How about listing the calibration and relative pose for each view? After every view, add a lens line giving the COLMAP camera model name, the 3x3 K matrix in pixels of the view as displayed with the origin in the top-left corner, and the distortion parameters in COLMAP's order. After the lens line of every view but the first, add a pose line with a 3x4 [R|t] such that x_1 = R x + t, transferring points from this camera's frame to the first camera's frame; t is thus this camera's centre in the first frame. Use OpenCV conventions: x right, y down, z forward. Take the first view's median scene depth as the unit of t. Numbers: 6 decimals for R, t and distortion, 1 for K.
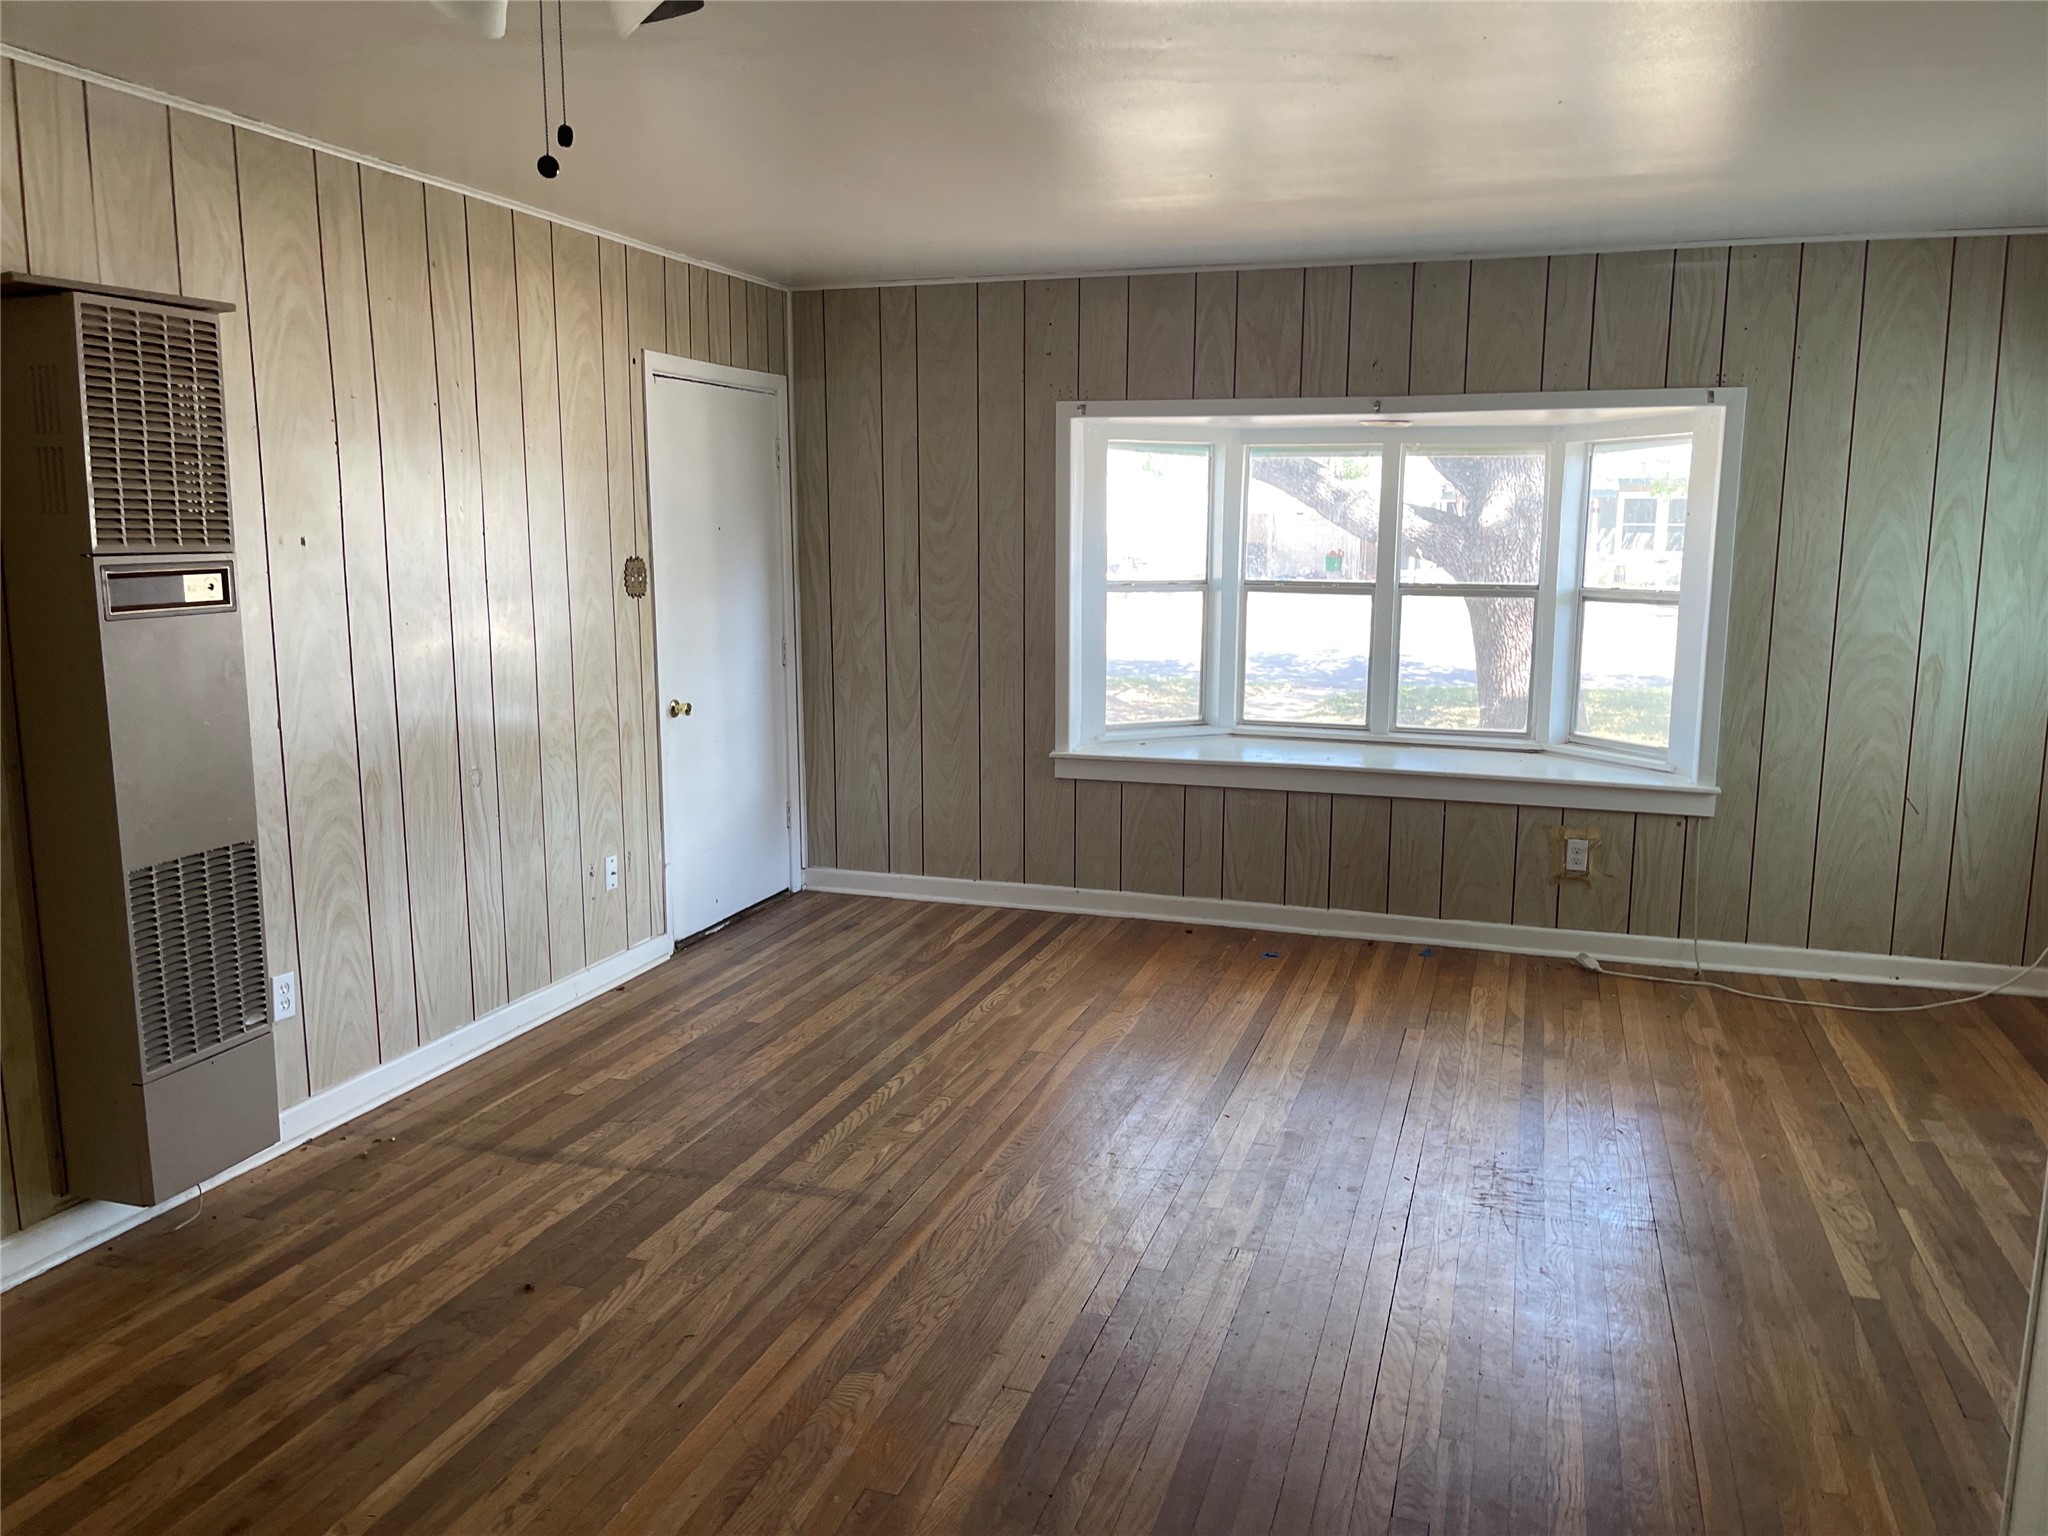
lens RADIAL K [[1540.7, 0, 1024.1], [0, 1540.7, 769.3], [0, 0, 1]] dist [0.019874, -0.019171]
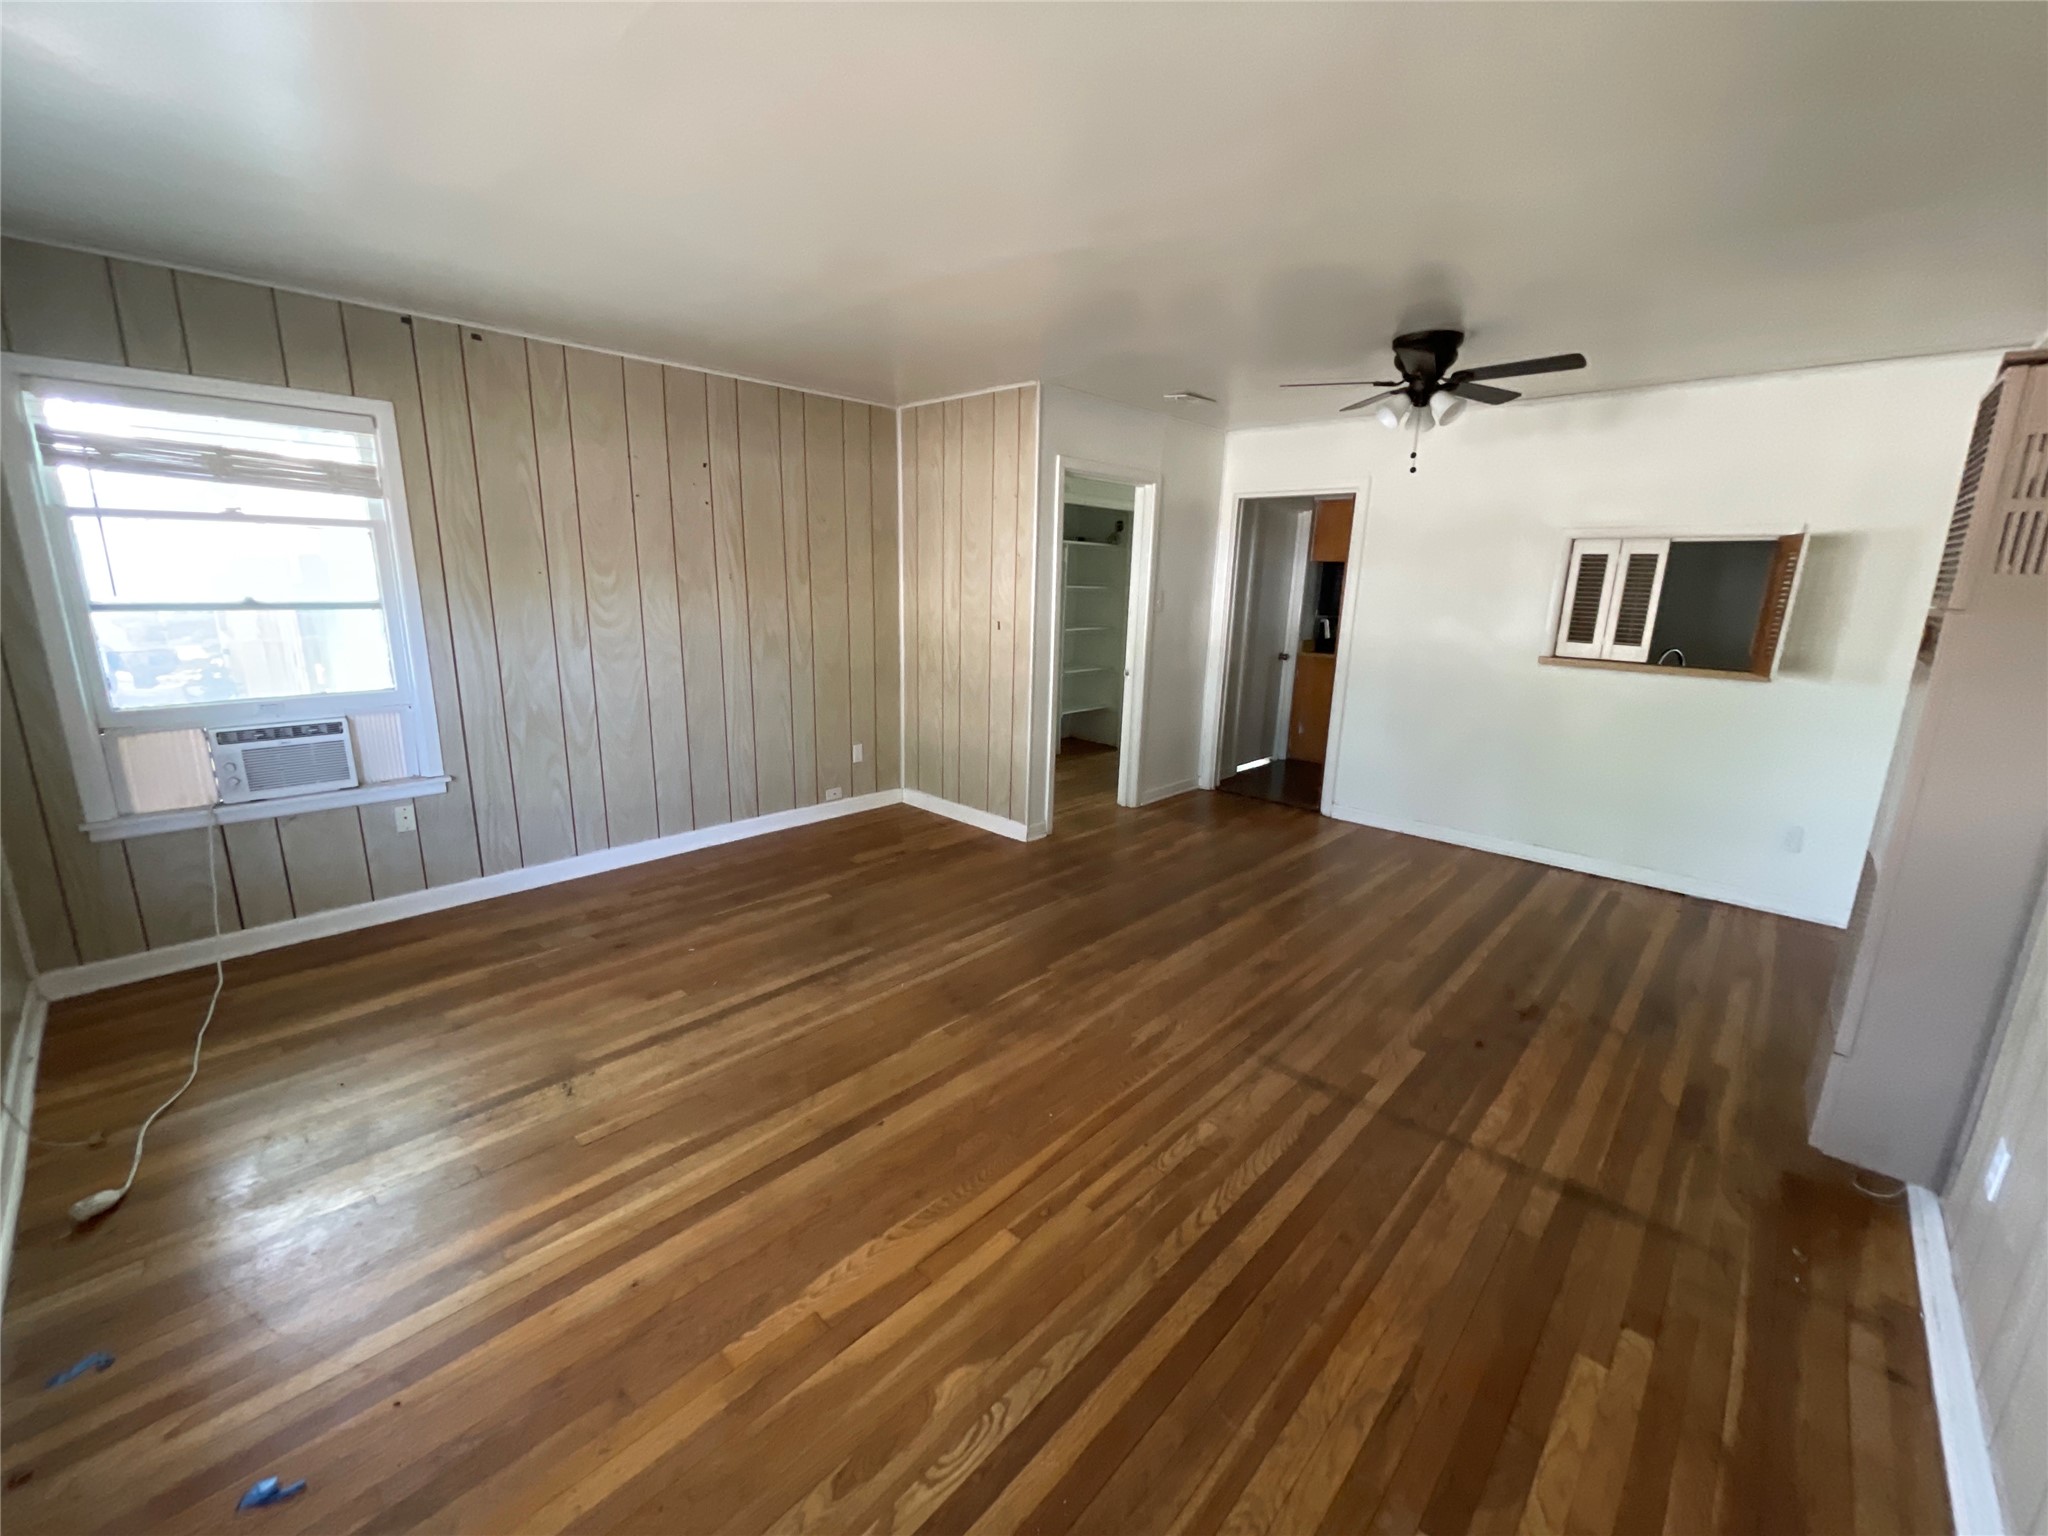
lens RADIAL K [[826.0, 0, 1022.5], [0, 826.0, 768.5], [0, 0, 1]] dist [-0.001659, 0.000380]
pose [[-0.905463, -0.118150, 0.407649, -0.167740], [0.044131, 0.929057, 0.367295, -0.231189], [-0.422125, 0.350561, -0.836013, 1.511715]]
